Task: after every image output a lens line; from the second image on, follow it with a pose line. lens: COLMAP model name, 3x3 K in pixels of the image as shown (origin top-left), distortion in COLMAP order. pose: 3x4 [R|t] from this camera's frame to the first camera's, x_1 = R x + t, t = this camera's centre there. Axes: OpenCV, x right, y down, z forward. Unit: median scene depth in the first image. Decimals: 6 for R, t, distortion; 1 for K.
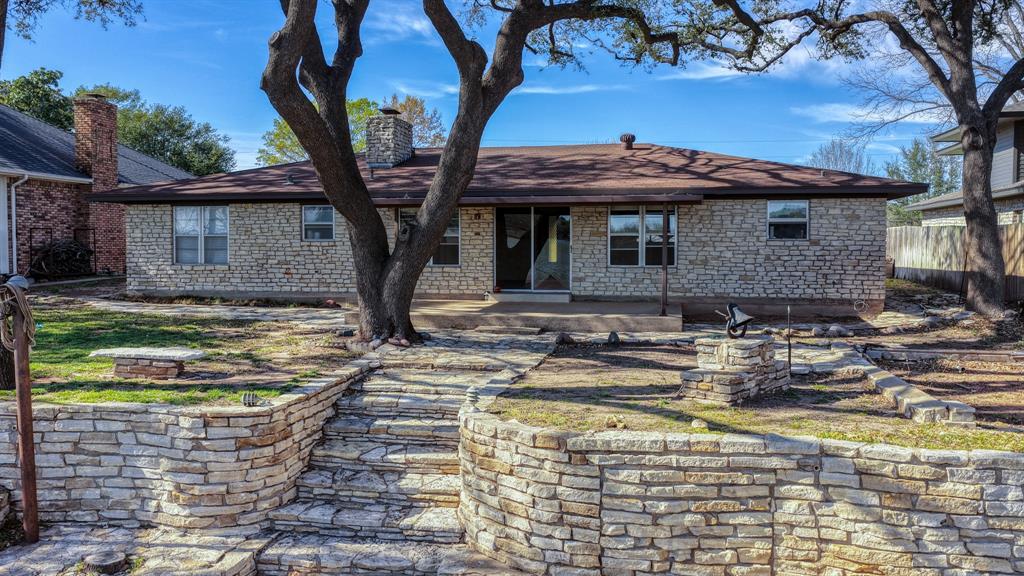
lens RADIAL K [[848.0, 0, 512.3], [0, 848.0, 285.4], [0, 0, 1]] dist [-0.014103, 0.044430]
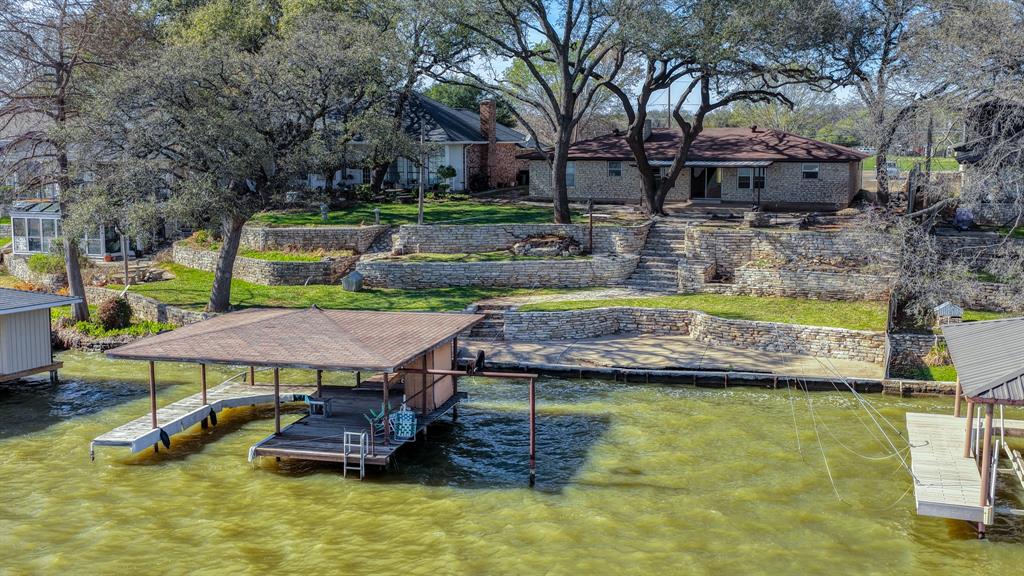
lens RADIAL K [[1076.3, 0, 511.7], [0, 1076.3, 291.4], [0, 0, 1]] dist [-0.029133, 0.000000]
pose [[0.986126, 0.021431, -0.164611, -0.011937], [-0.005135, 0.995095, 0.098793, -0.031287], [0.165921, -0.096577, 0.981399, -2.208800]]
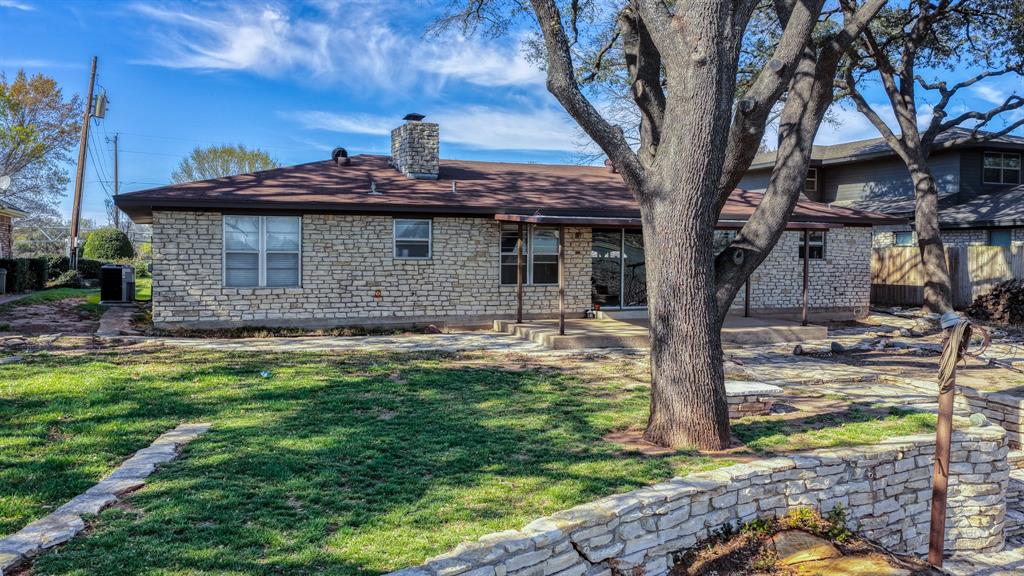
lens RADIAL K [[848.0, 0, 515.9], [0, 848.0, 282.5], [0, 0, 1]] dist [-0.014103, 0.044430]
pose [[0.837469, -0.014453, 0.546294, -0.681383], [0.021008, 0.999763, -0.005755, -0.022146], [-0.546081, 0.016296, 0.837574, 0.207493]]
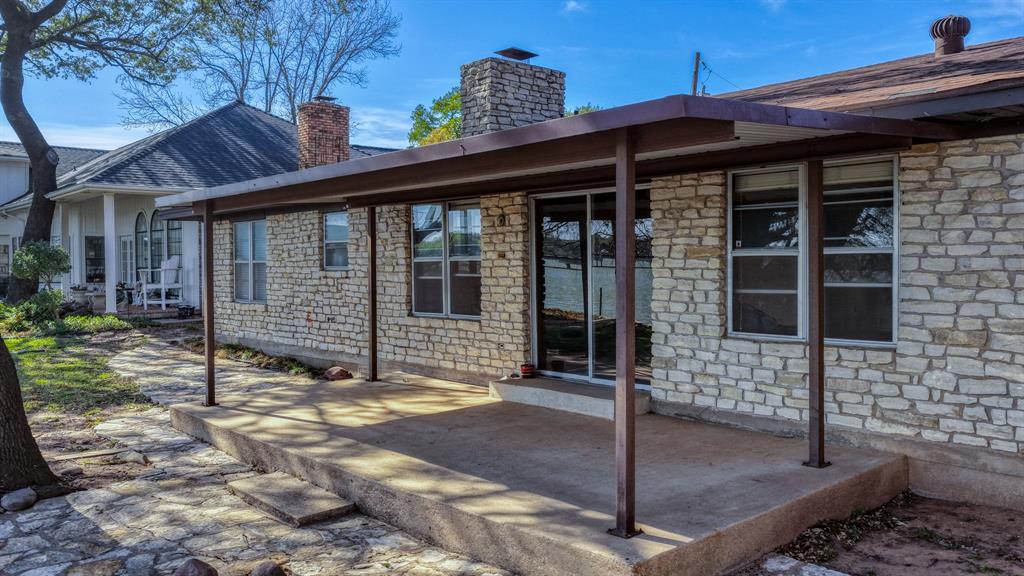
lens RADIAL K [[848.0, 0, 515.4], [0, 848.0, 290.5], [0, 0, 1]] dist [-0.014103, 0.044430]
pose [[0.784485, 0.013388, -0.620003, 0.283589], [-0.023330, 0.999696, -0.007932, -0.038272], [0.619708, 0.020688, 0.784560, 0.645146]]
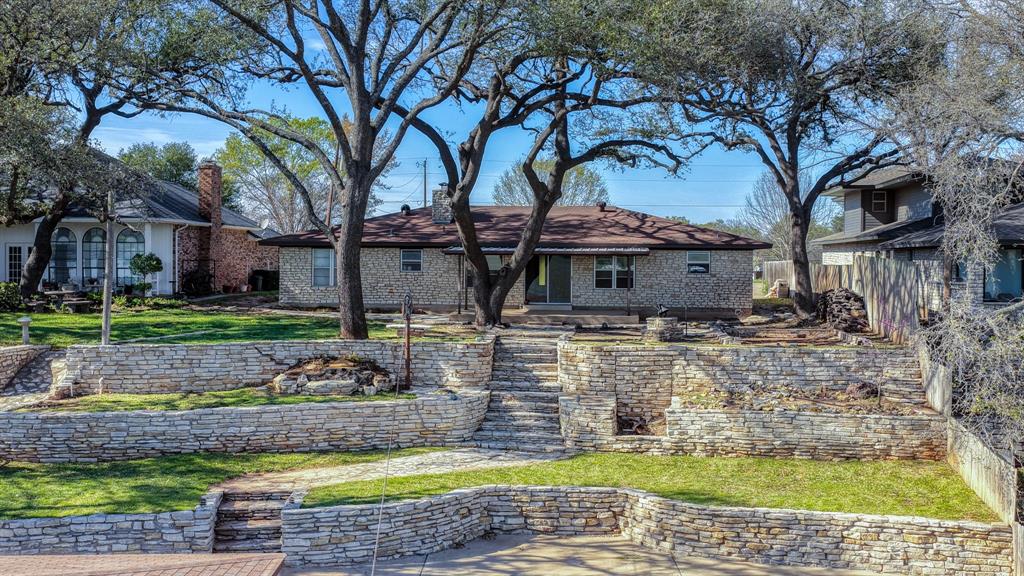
lens RADIAL K [[1139.0, 0, 509.8], [0, 1139.0, 278.9], [0, 0, 1]] dist [-0.004225, 0.000000]
pose [[0.995289, 0.005135, 0.096815, -0.273912], [-0.002262, 0.999554, -0.029767, 0.025768], [-0.096925, 0.029407, 0.994857, -1.237742]]
